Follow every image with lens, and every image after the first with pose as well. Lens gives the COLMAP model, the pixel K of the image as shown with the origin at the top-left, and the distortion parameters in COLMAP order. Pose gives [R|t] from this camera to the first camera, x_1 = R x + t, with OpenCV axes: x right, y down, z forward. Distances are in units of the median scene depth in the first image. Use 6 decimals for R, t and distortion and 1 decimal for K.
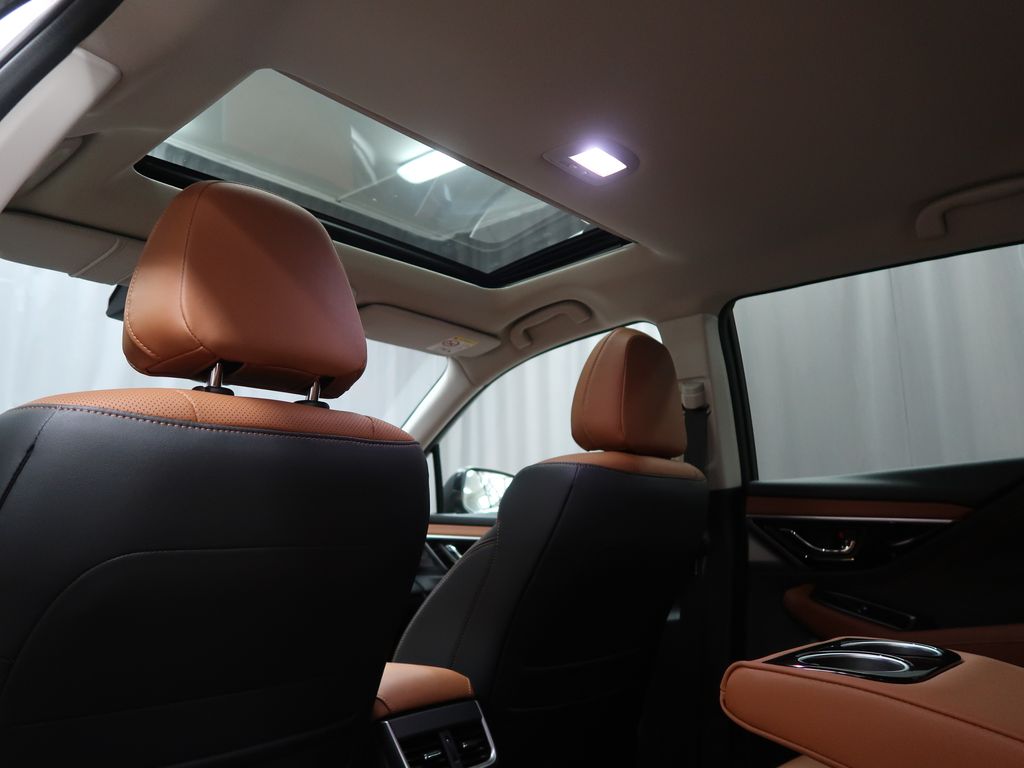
lens RADIAL K [[812.4, 0, 512.0], [0, 812.4, 384.0], [0, 0, 1]] dist [-0.000734, -0.006460]
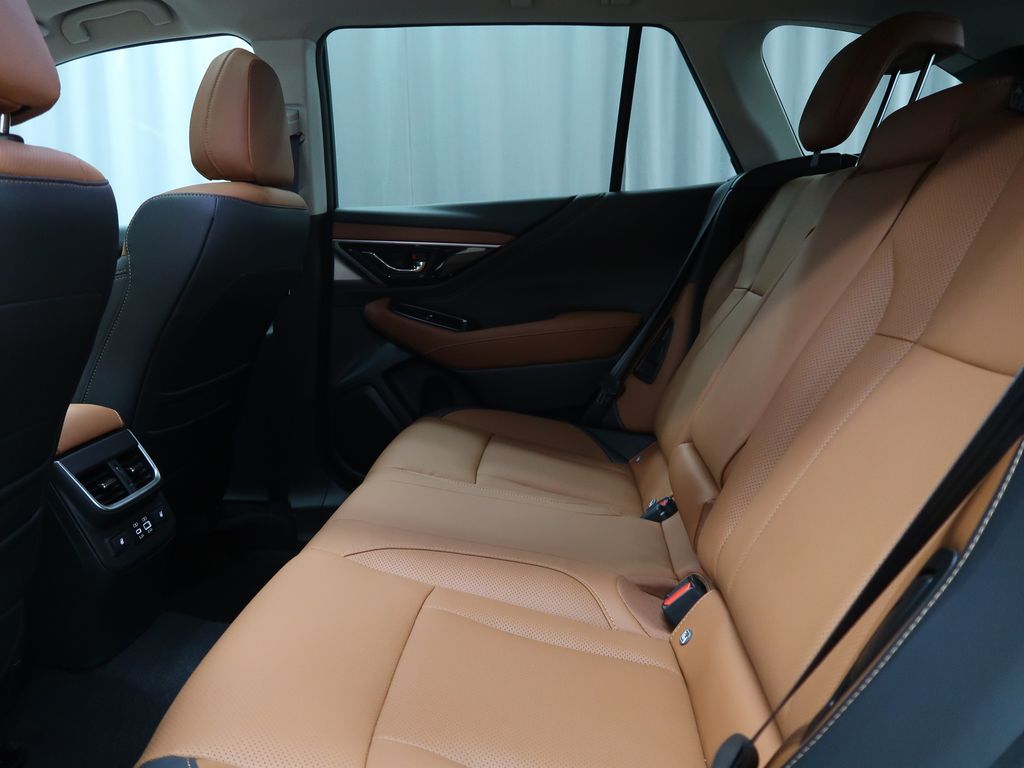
lens RADIAL K [[812.4, 0, 512.0], [0, 812.4, 384.0], [0, 0, 1]] dist [-0.000734, -0.006460]
pose [[0.795060, -0.113111, 0.595891, -0.216950], [-0.107450, 0.940651, 0.321916, -0.038540], [-0.596937, -0.319971, 0.735720, -0.022760]]
